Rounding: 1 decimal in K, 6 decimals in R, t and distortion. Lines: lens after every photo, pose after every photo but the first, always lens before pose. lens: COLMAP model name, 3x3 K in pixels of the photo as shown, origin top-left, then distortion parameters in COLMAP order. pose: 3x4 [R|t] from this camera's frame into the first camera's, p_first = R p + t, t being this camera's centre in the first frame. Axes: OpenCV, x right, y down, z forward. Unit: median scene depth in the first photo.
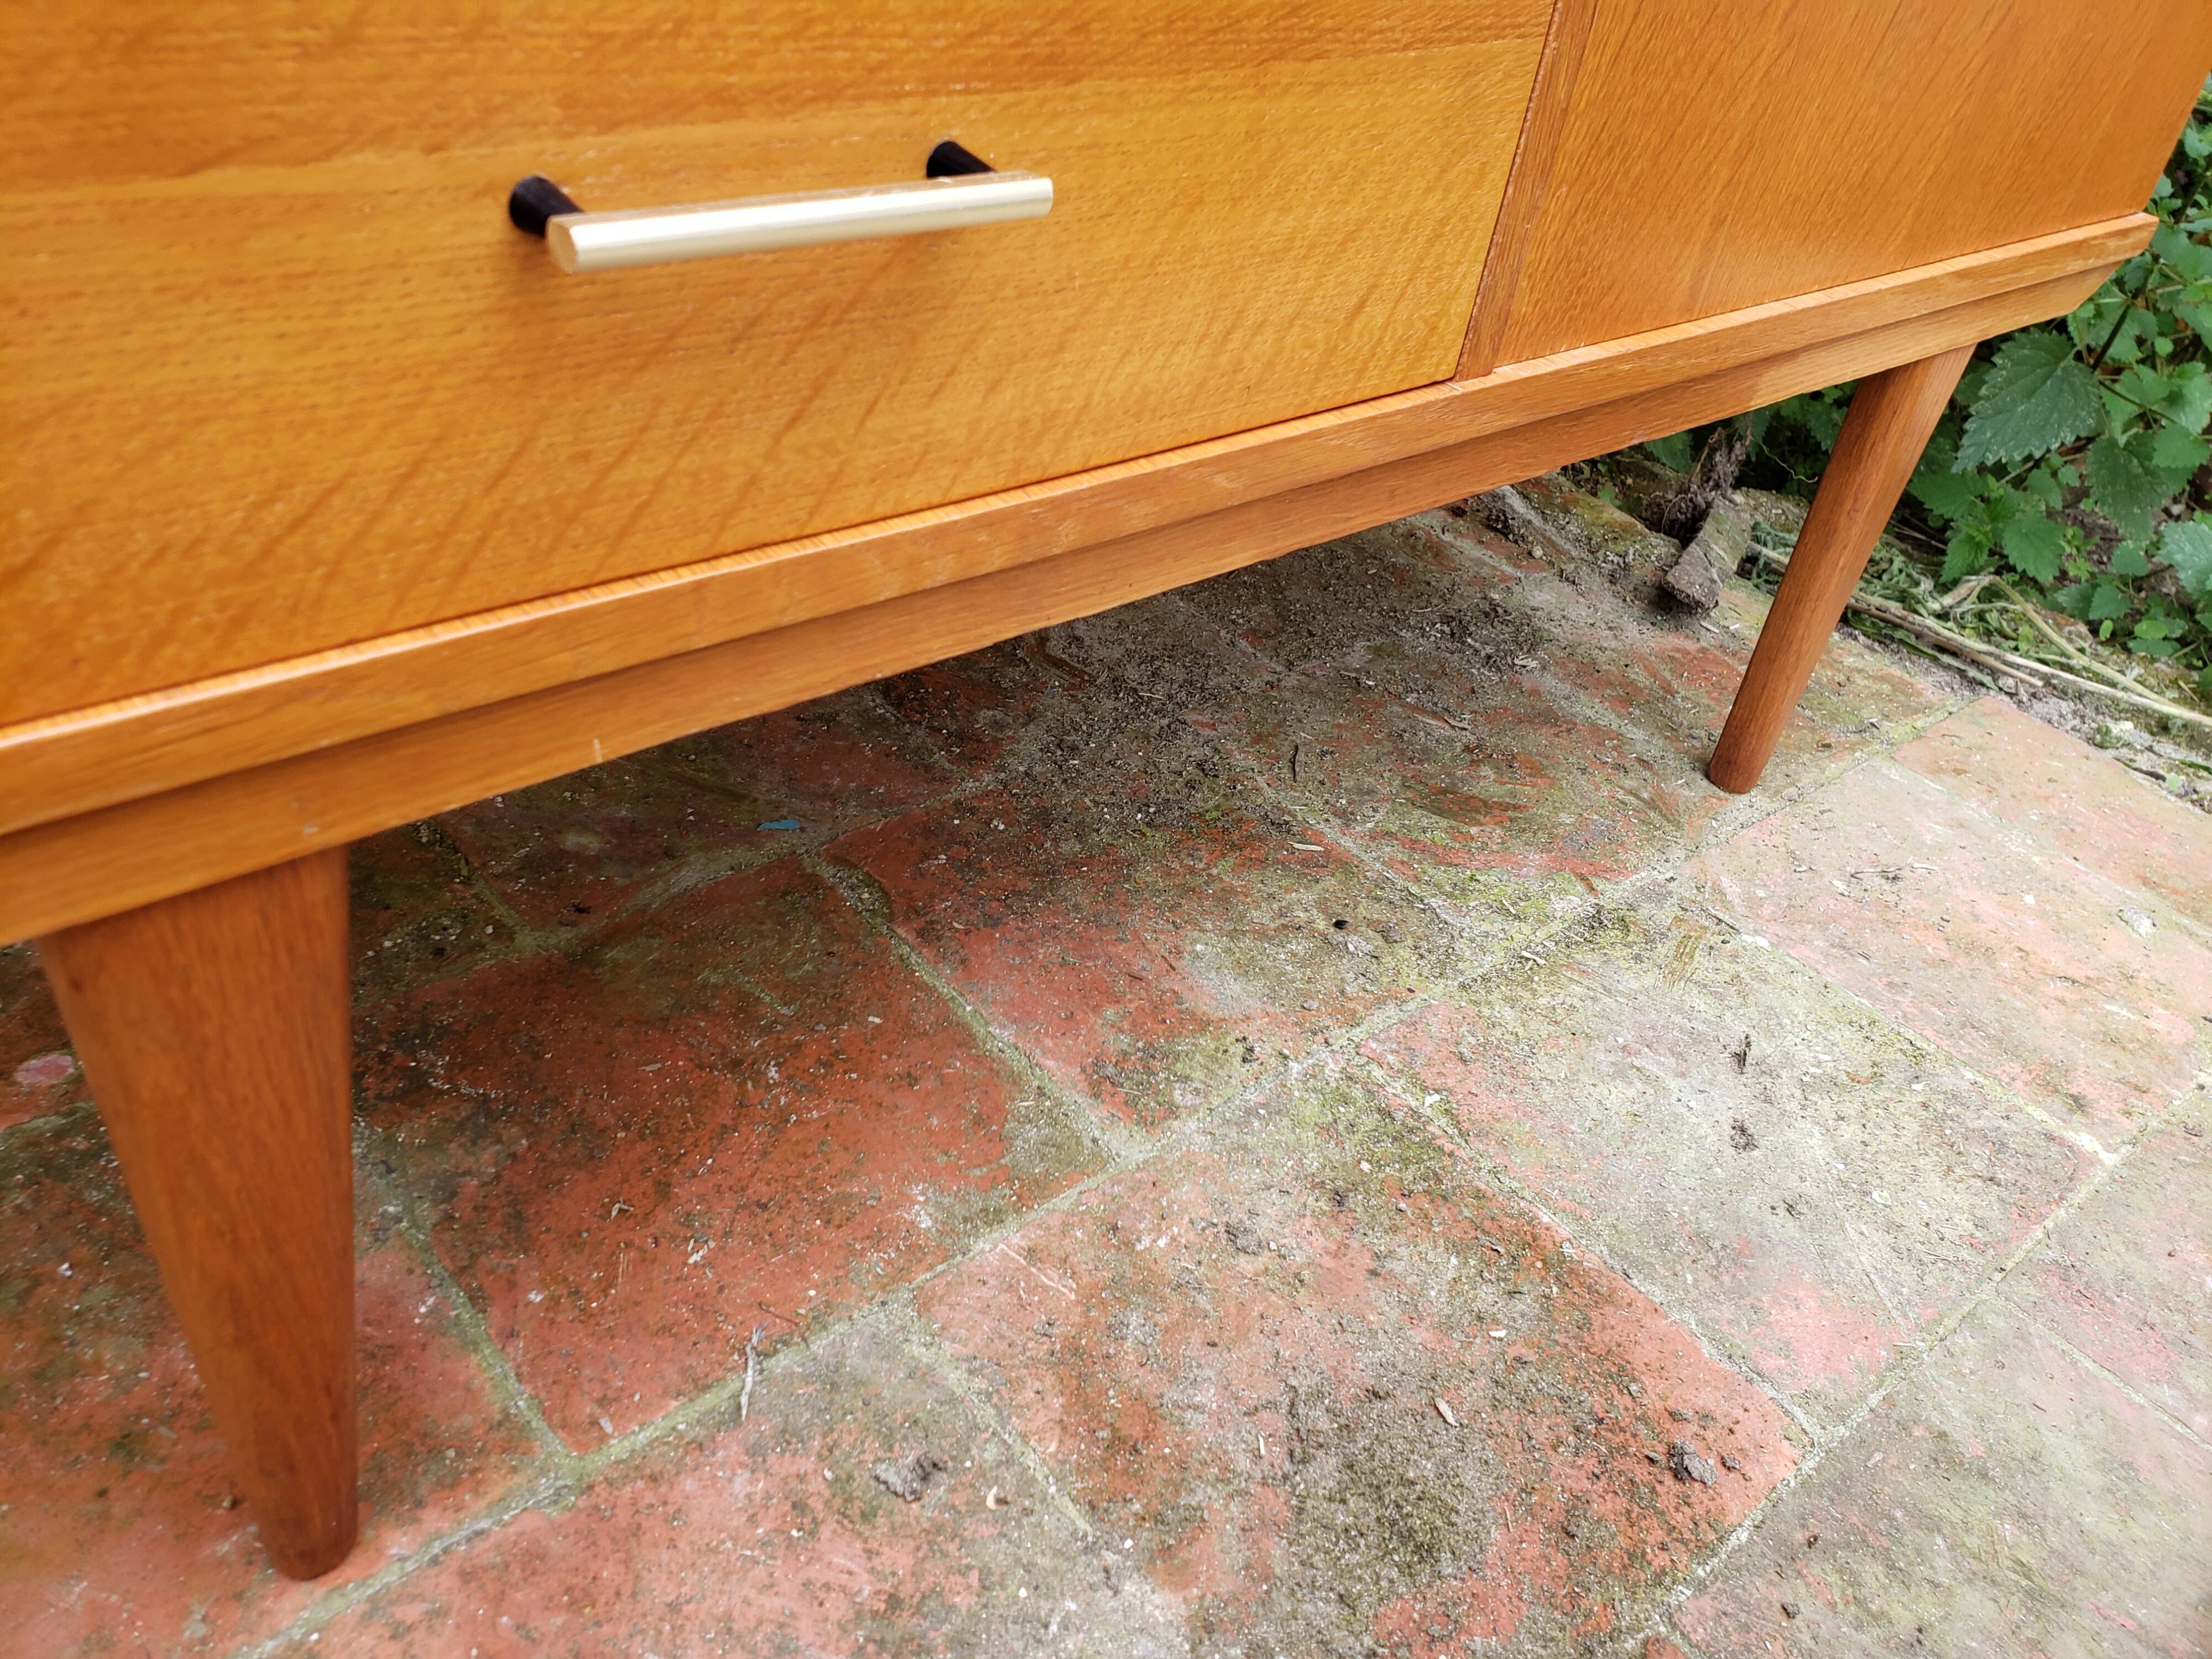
lens RADIAL K [[1748.5, 0, 1075.5], [0, 1748.5, 800.7], [0, 0, 1]] dist [0.003324, 0.023012]
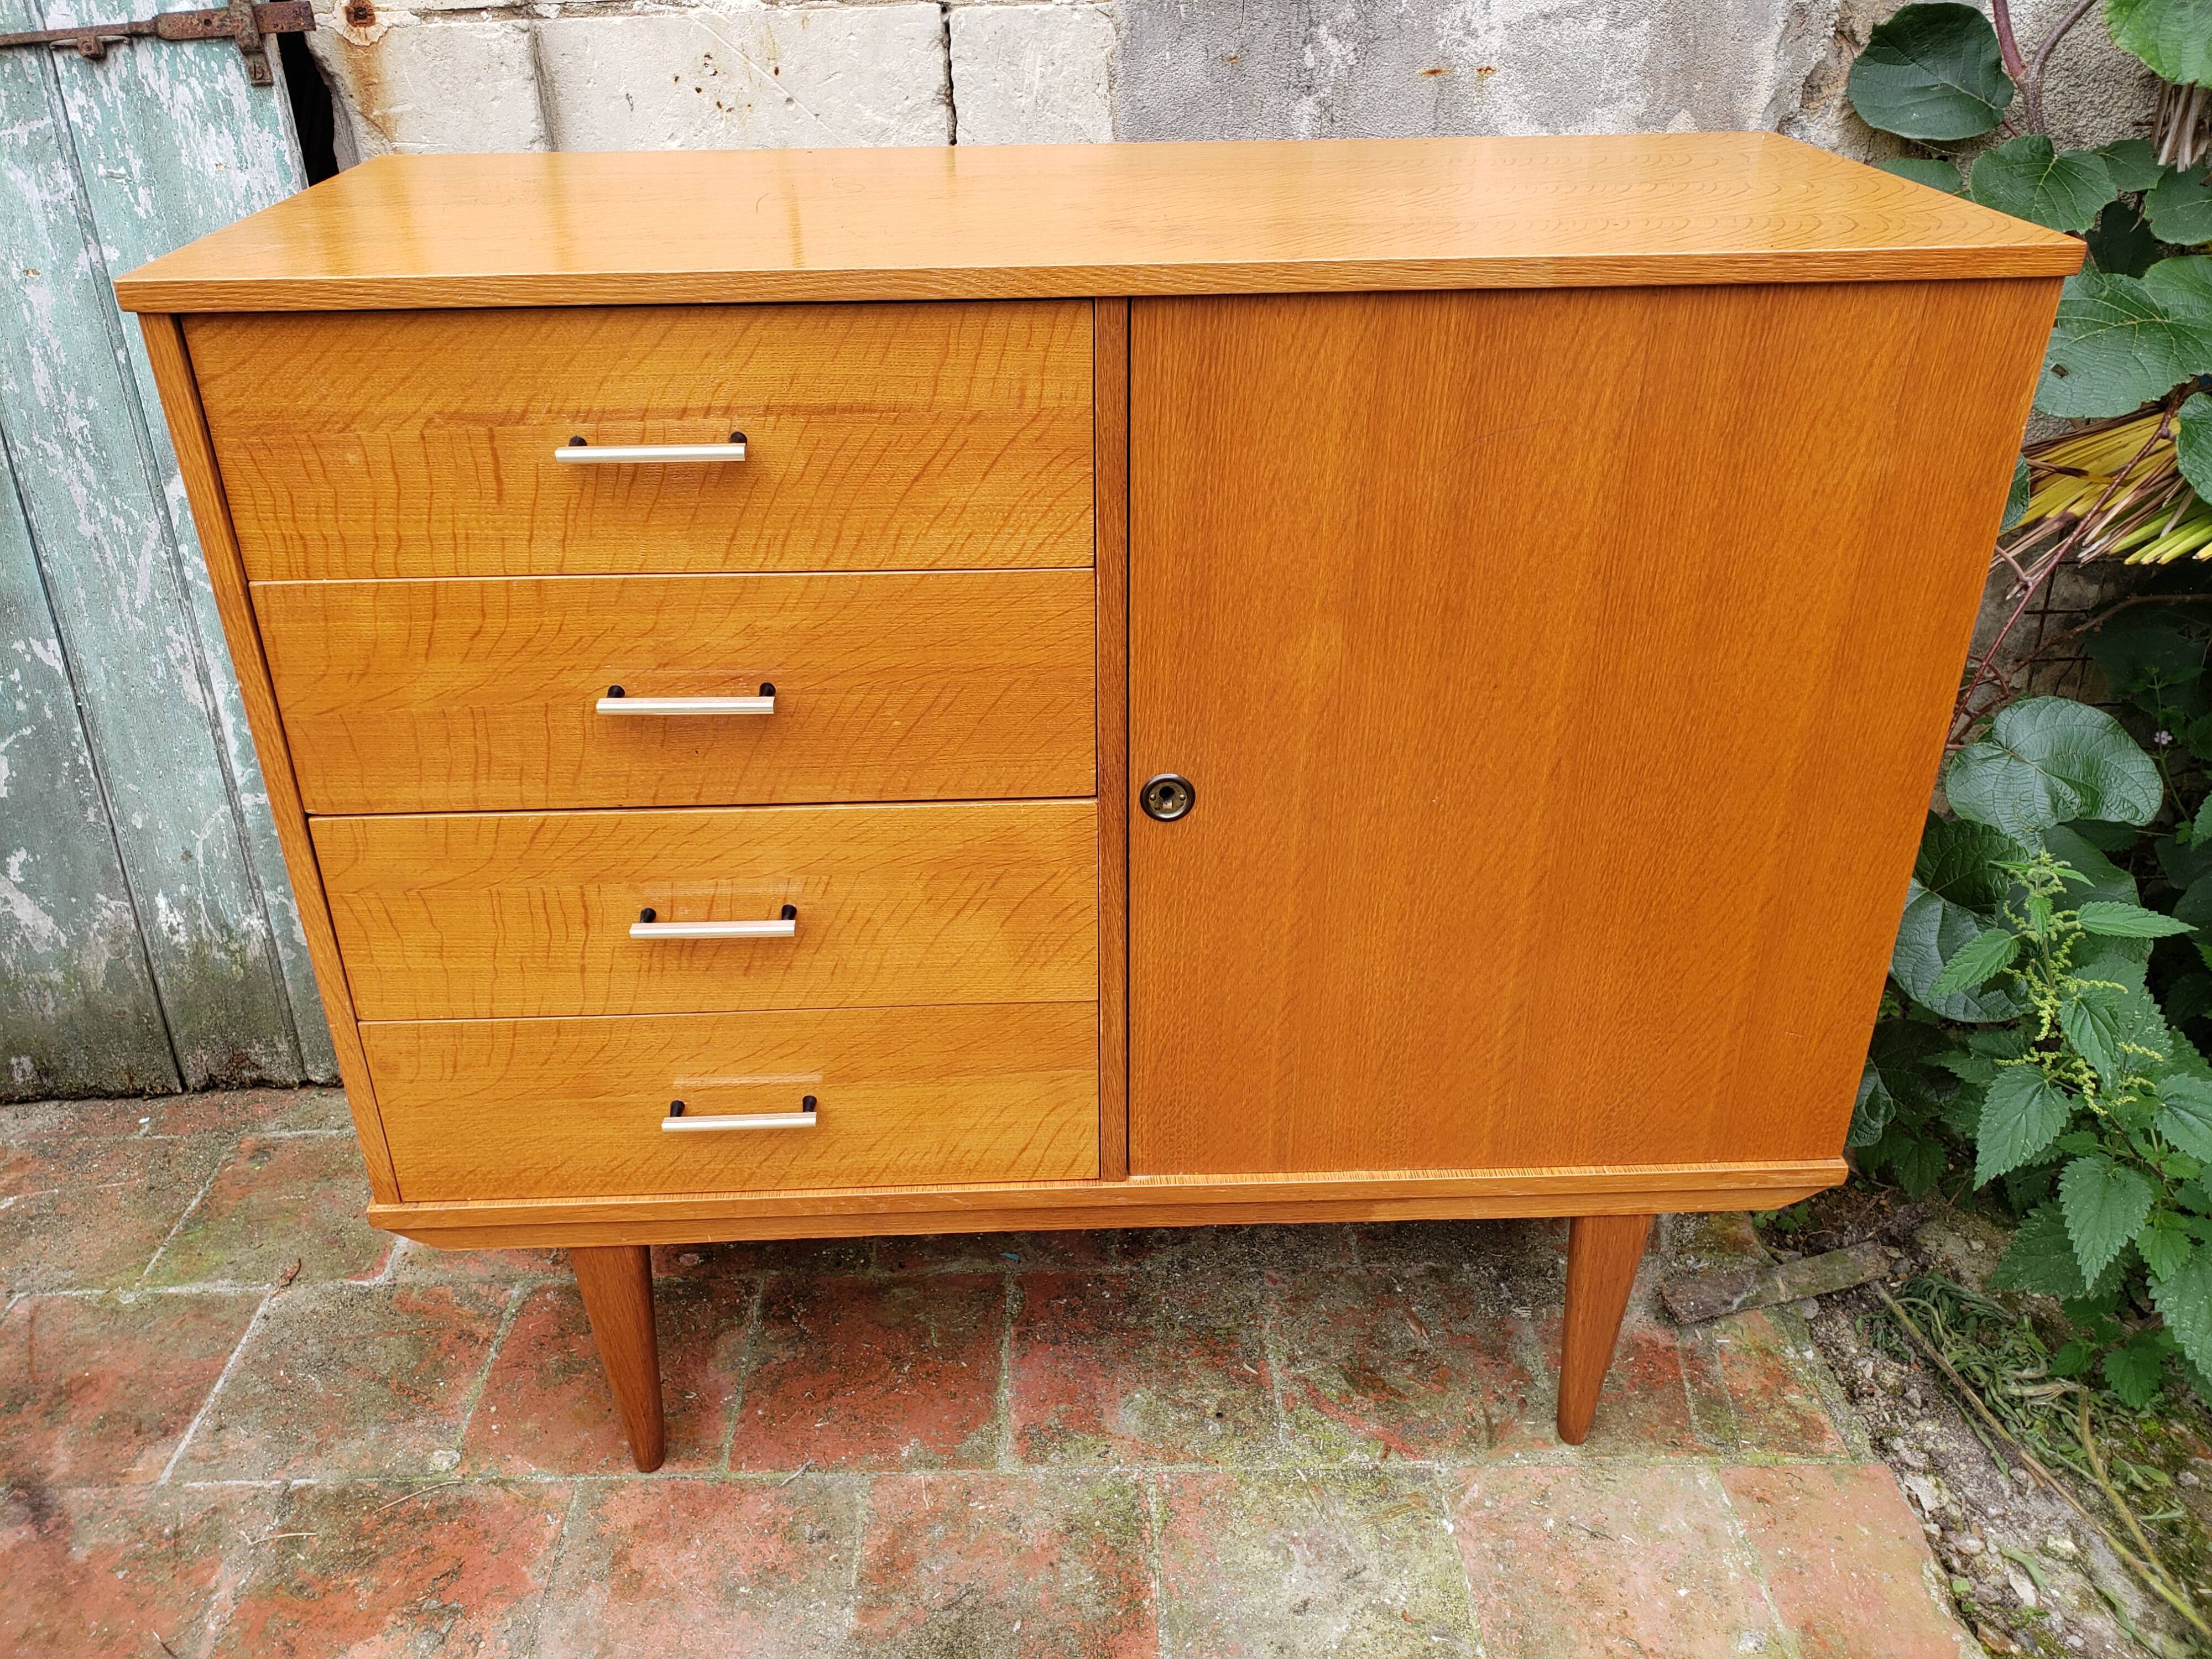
lens RADIAL K [[1748.5, 0, 1064.6], [0, 1748.5, 791.4], [0, 0, 1]] dist [0.003324, 0.023012]
pose [[0.756447, 0.167600, -0.632217, 1.148497], [-0.270407, 0.960272, -0.068974, -0.411189], [0.595541, 0.223131, 0.771715, -0.708336]]
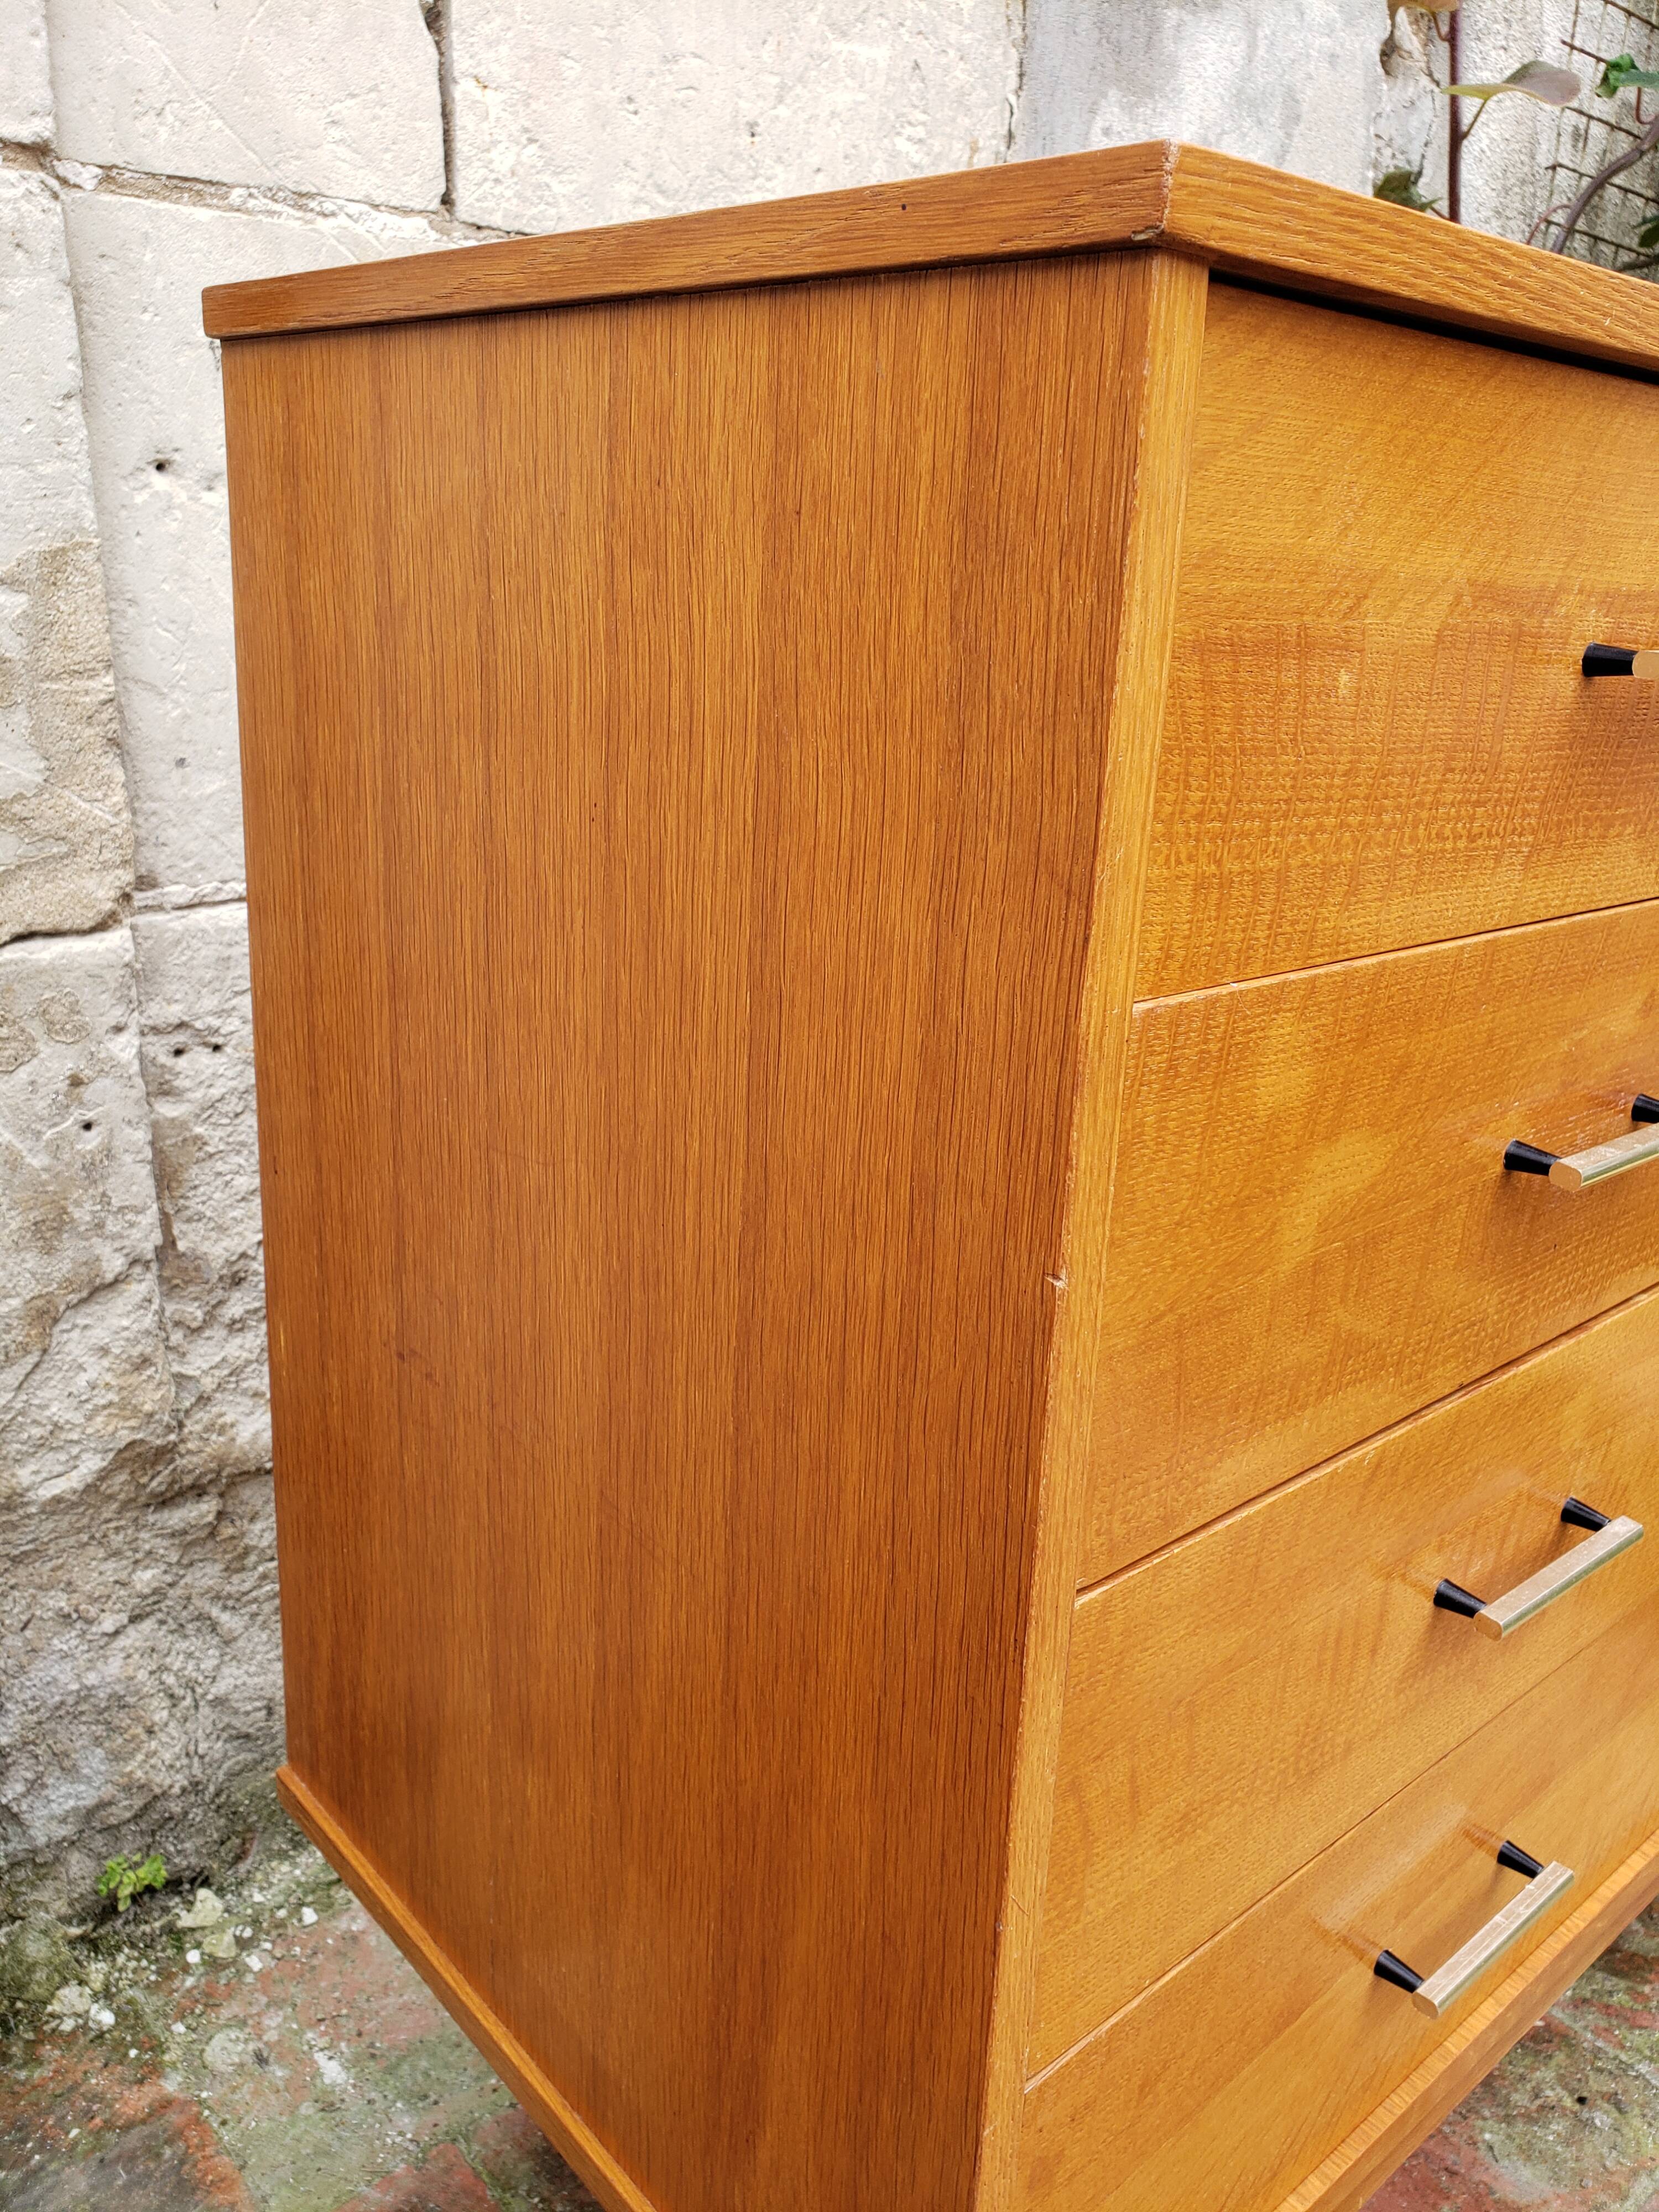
lens RADIAL K [[1748.5, 0, 857.1], [0, 1748.5, 1068.6], [0, 0, 1]] dist [0.003324, 0.023012]
pose [[0.996090, -0.087107, -0.014739, -0.327770], [0.078014, 0.945569, -0.315931, -0.307692], [0.041457, 0.313546, 0.948668, -0.572875]]
